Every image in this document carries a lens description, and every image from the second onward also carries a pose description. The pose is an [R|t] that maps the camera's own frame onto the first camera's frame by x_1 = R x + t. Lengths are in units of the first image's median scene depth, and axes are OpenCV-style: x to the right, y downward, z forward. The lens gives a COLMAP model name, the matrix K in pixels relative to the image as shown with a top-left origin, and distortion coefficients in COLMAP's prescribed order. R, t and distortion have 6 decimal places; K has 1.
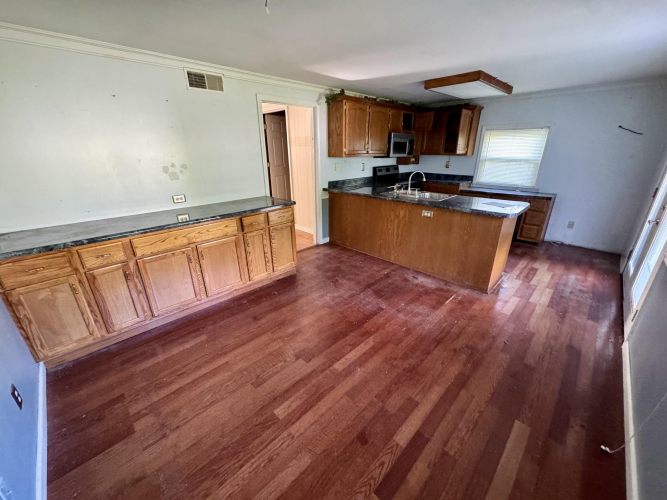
lens RADIAL K [[266.7, 0, 333.5], [0, 266.7, 250.0], [0, 0, 1]] dist [-0.002407, -0.000542]
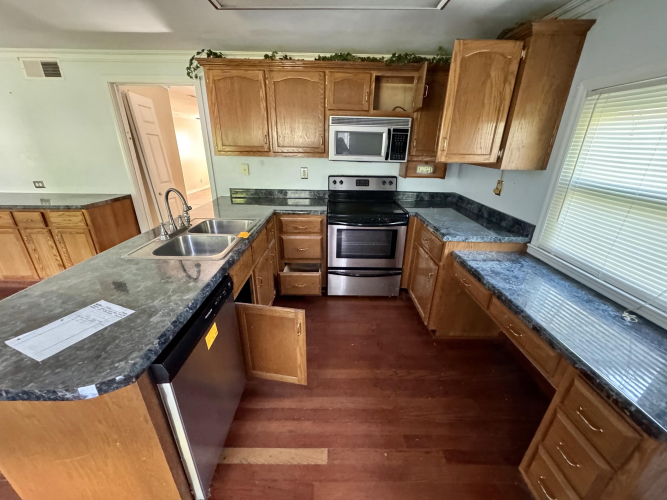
lens RADIAL K [[266.7, 0, 333.5], [0, 266.7, 250.0], [0, 0, 1]] dist [-0.002407, -0.000542]
pose [[0.706278, 0.280577, -0.649960, 0.652290], [-0.271911, 0.955199, 0.116871, -0.241597], [0.653633, 0.094188, 0.750928, 0.617008]]
